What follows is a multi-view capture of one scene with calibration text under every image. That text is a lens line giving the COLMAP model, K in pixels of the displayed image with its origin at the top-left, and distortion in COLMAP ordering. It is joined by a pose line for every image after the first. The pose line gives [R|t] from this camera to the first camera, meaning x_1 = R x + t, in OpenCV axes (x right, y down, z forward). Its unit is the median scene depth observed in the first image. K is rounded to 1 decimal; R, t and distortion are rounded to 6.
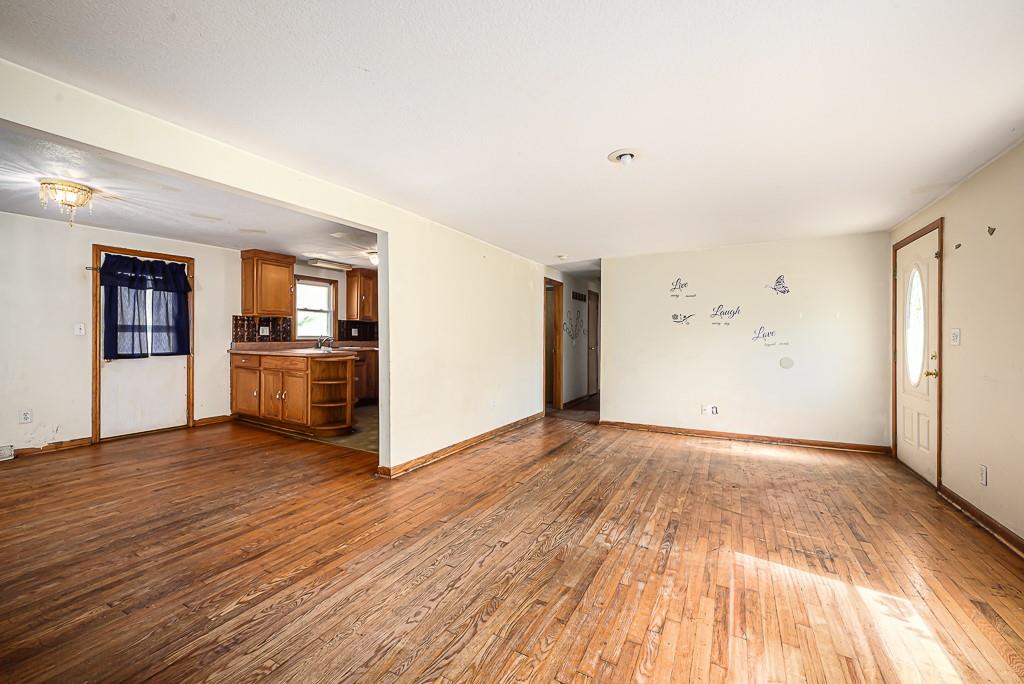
lens RADIAL K [[395.8, 0, 510.6], [0, 395.8, 337.0], [0, 0, 1]] dist [-0.000170, 0.000035]
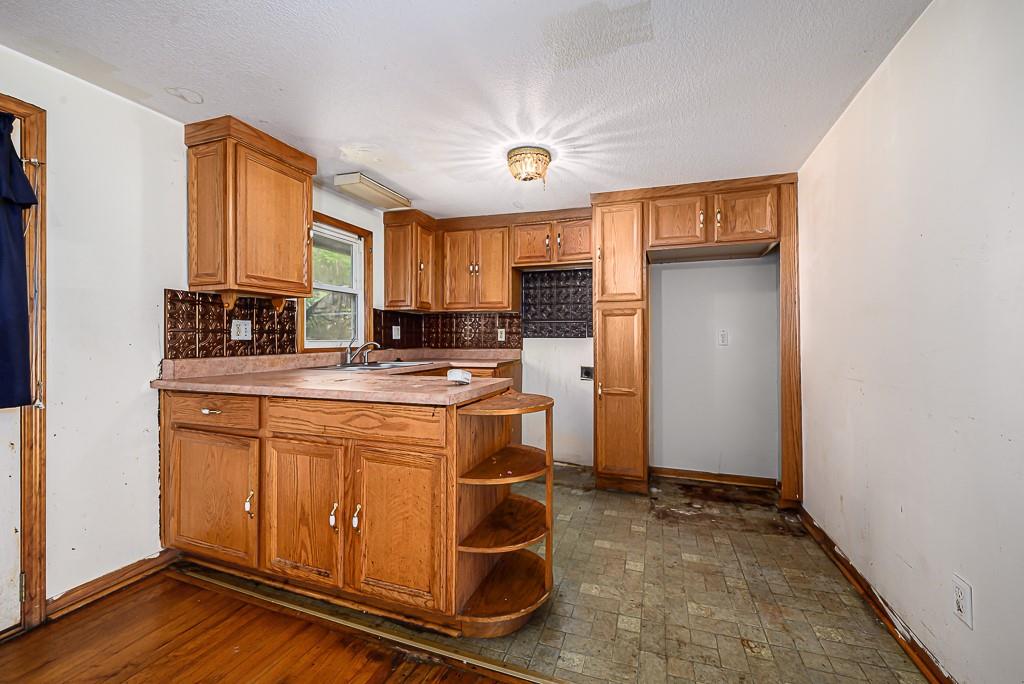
lens RADIAL K [[420.4, 0, 512.1], [0, 420.4, 335.8], [0, 0, 1]] dist [0.000357, 0.000107]
pose [[0.986967, -0.007271, 0.160756, -0.496560], [0.008094, 0.999957, -0.004464, -0.005723], [-0.160716, 0.005707, 0.986984, 0.621391]]
